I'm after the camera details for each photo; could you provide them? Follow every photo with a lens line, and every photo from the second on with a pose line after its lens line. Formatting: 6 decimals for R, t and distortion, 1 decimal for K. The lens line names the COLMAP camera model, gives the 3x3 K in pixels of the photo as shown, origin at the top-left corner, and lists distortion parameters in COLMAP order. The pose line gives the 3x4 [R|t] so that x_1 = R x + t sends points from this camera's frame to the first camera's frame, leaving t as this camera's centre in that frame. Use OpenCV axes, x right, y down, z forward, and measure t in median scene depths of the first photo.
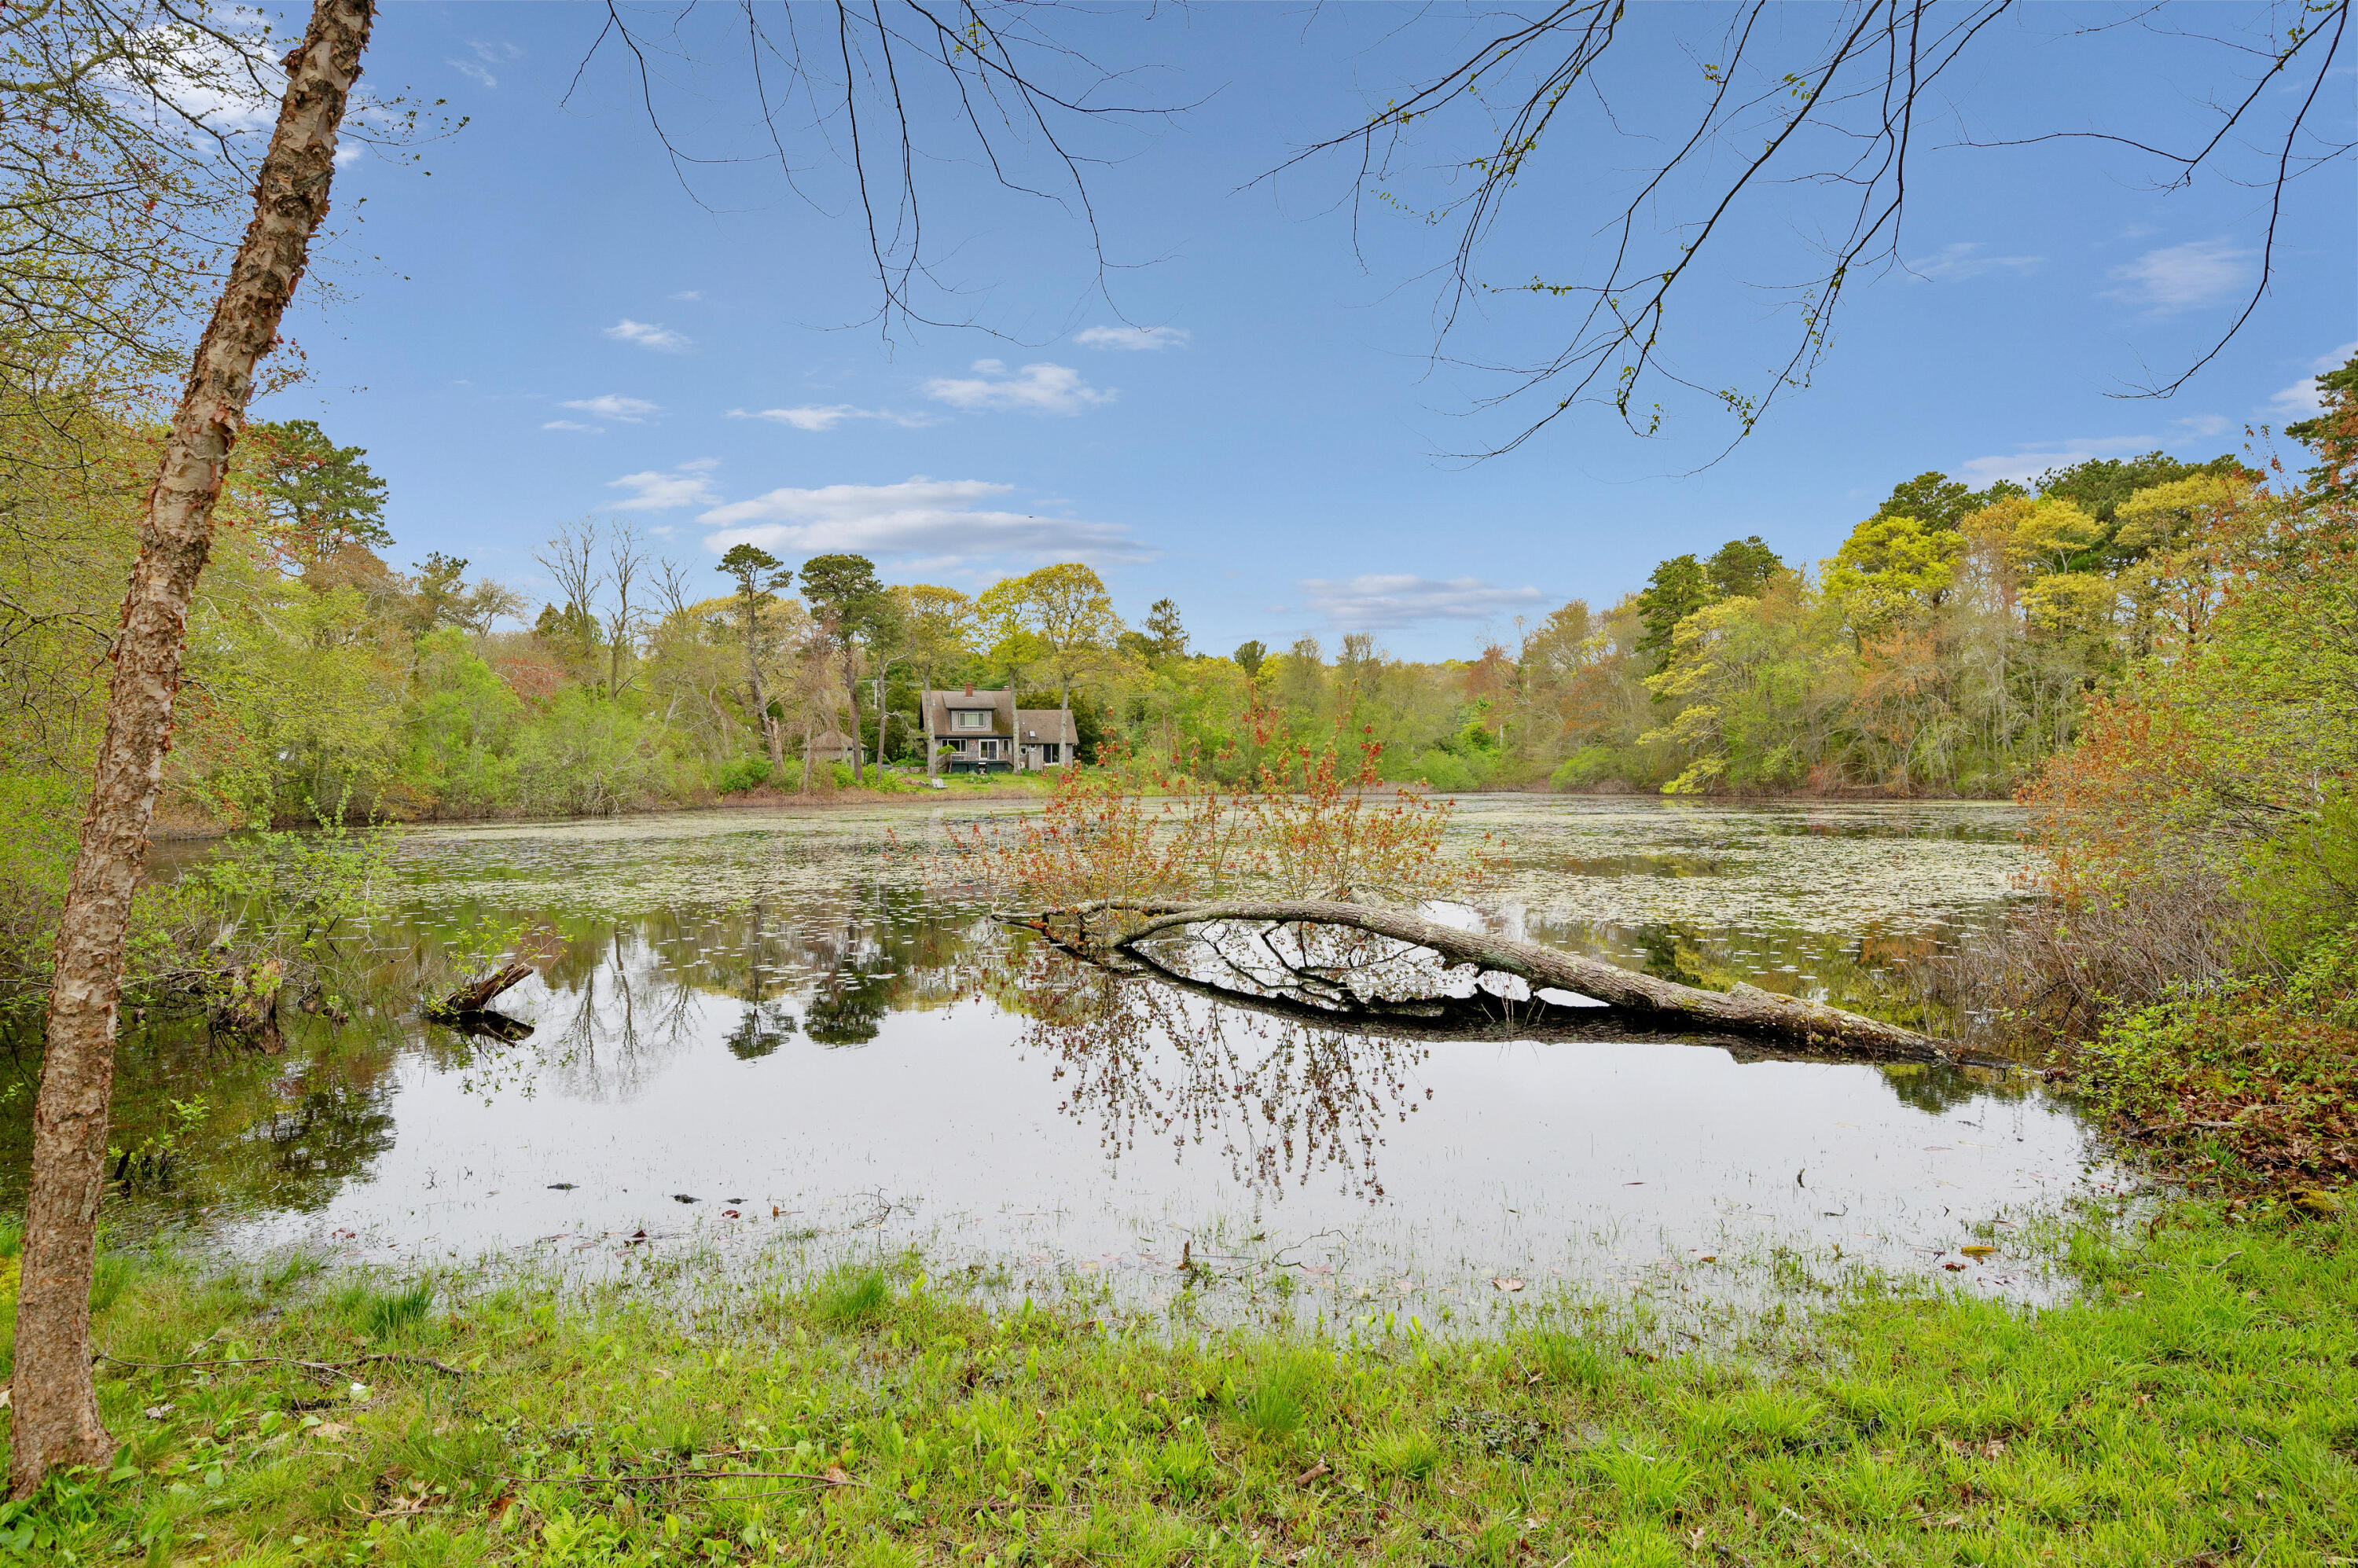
lens RADIAL K [[1270.8, 0, 1173.4], [0, 1270.8, 776.2], [0, 0, 1]] dist [-0.002594, 0.001083]
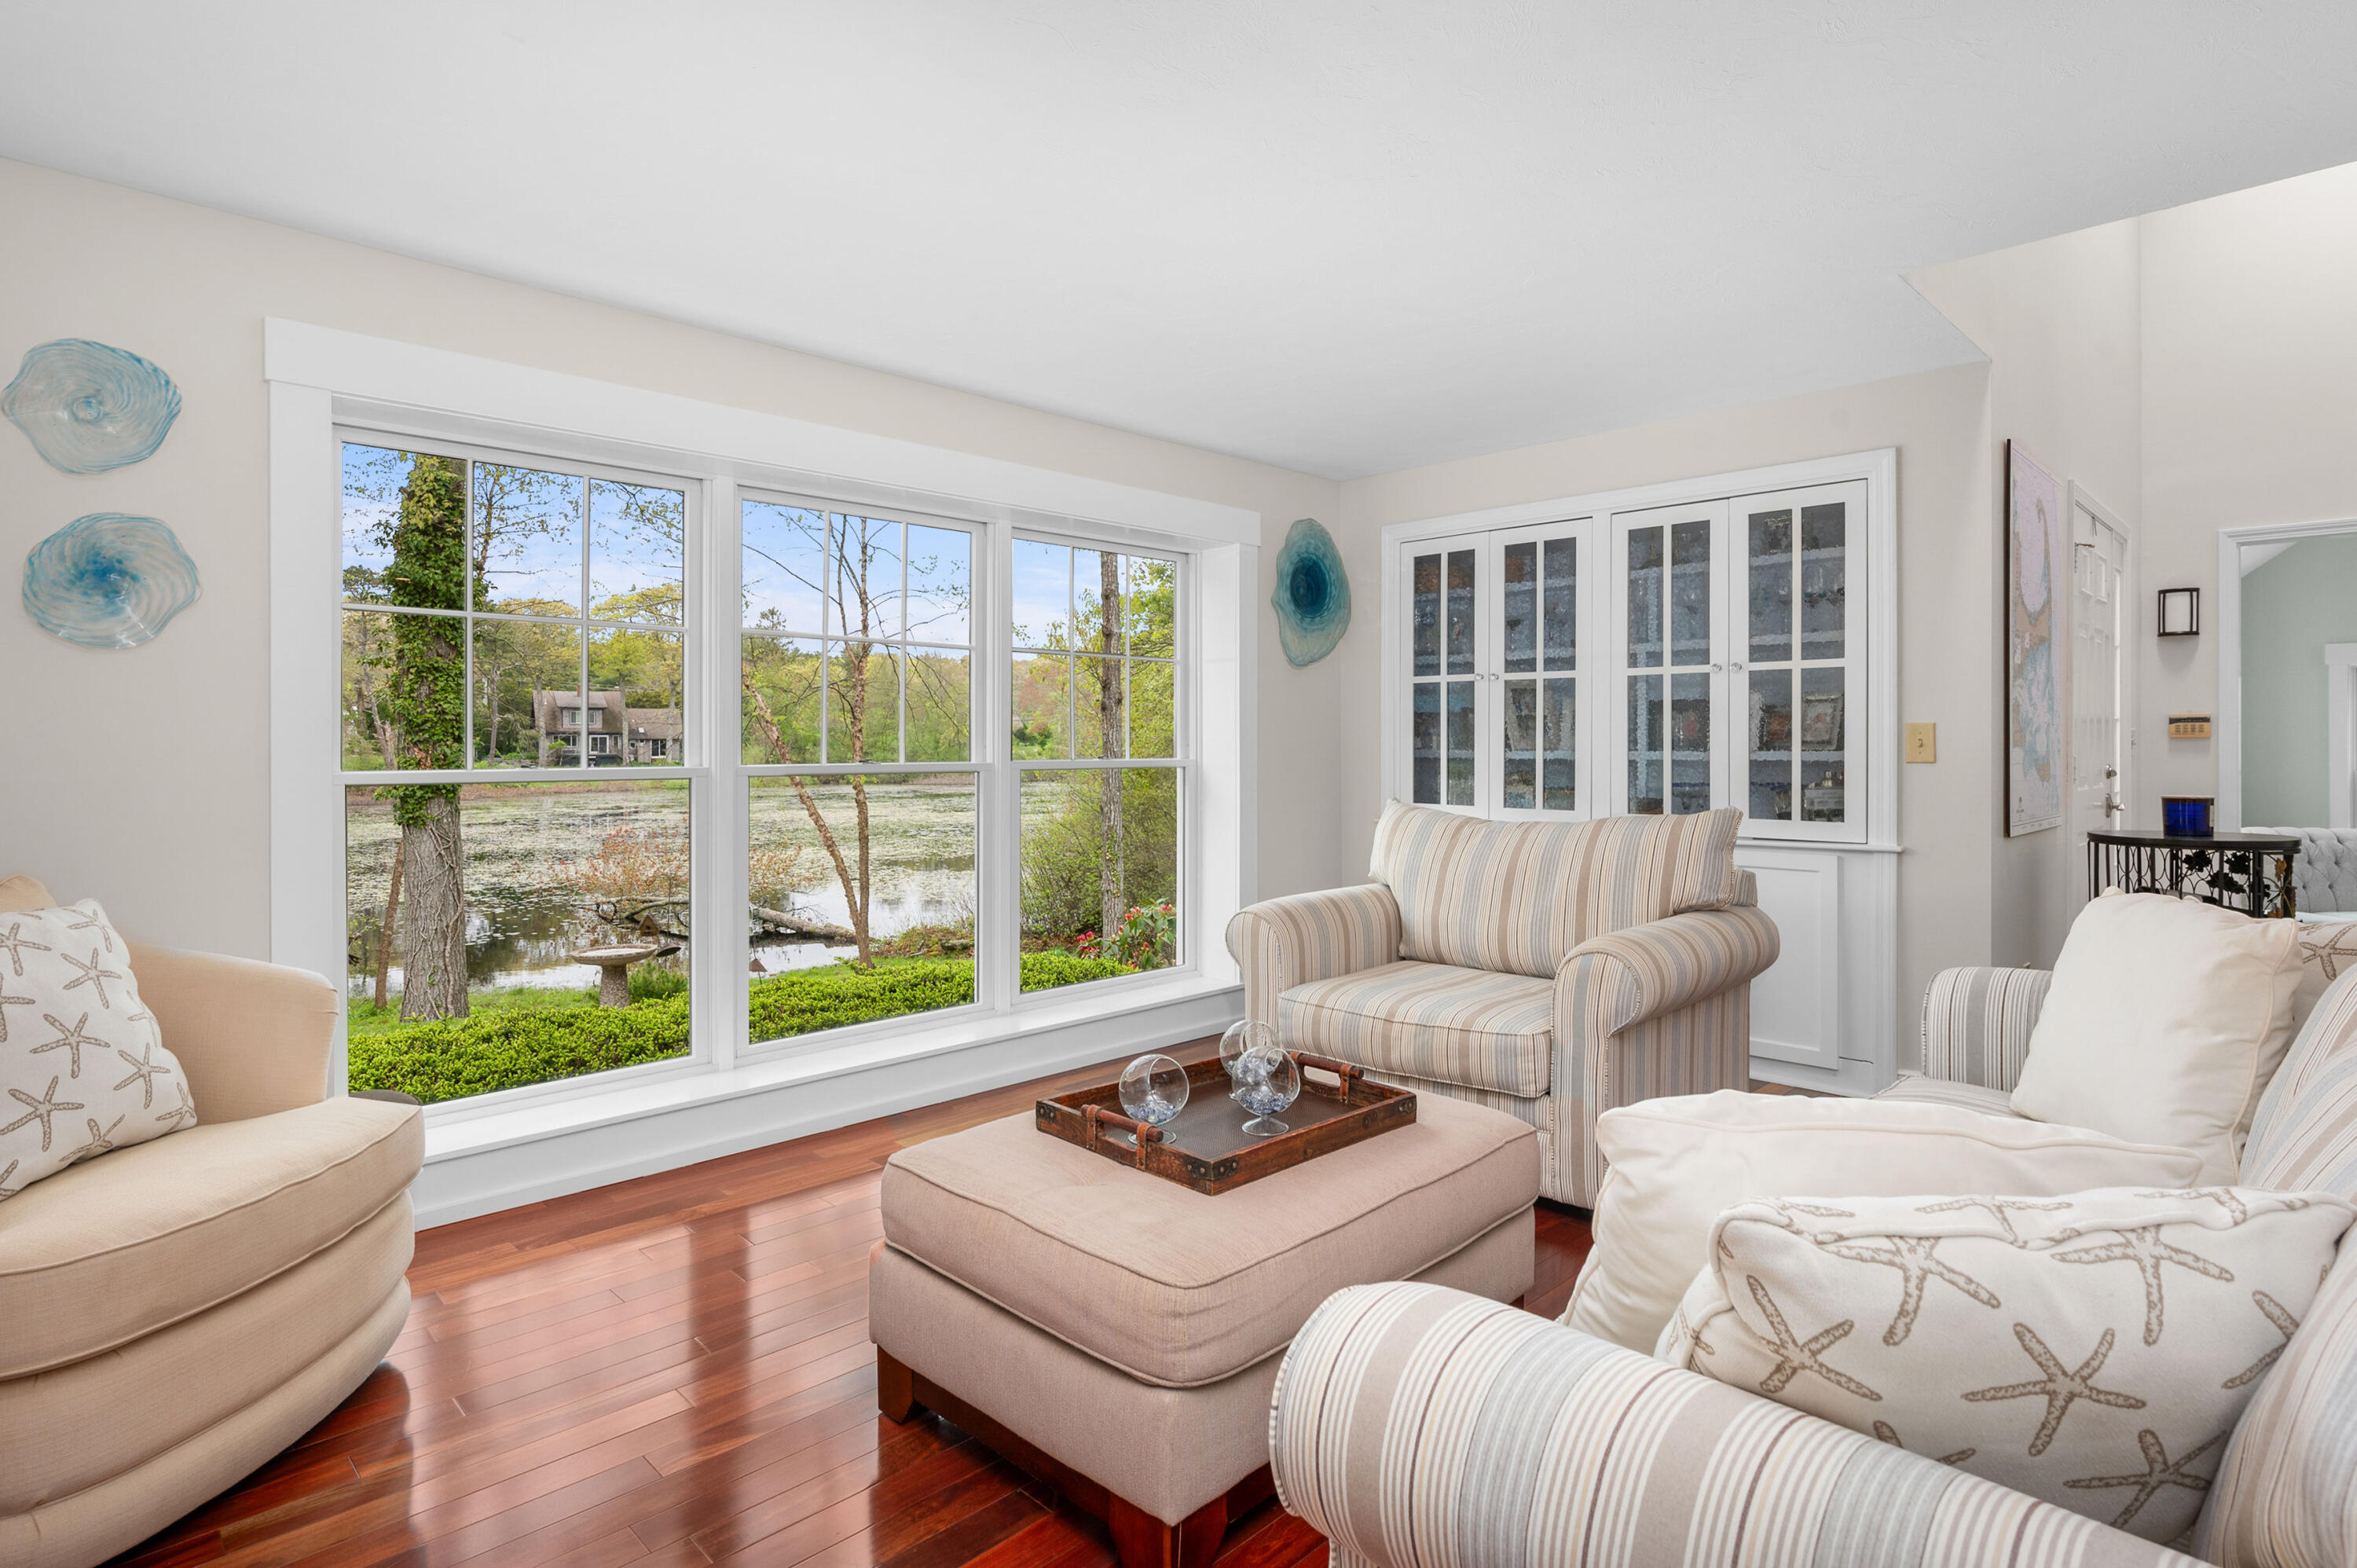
lens RADIAL K [[1173.4, 0, 1174.9], [0, 1173.4, 738.6], [0, 0, 1]] dist [0.000757, -0.000096]
pose [[0.953569, 0.010770, 0.300981, 0.030293], [-0.008420, 0.999923, -0.009105, -0.021240], [-0.301056, 0.006148, 0.953587, -0.157213]]
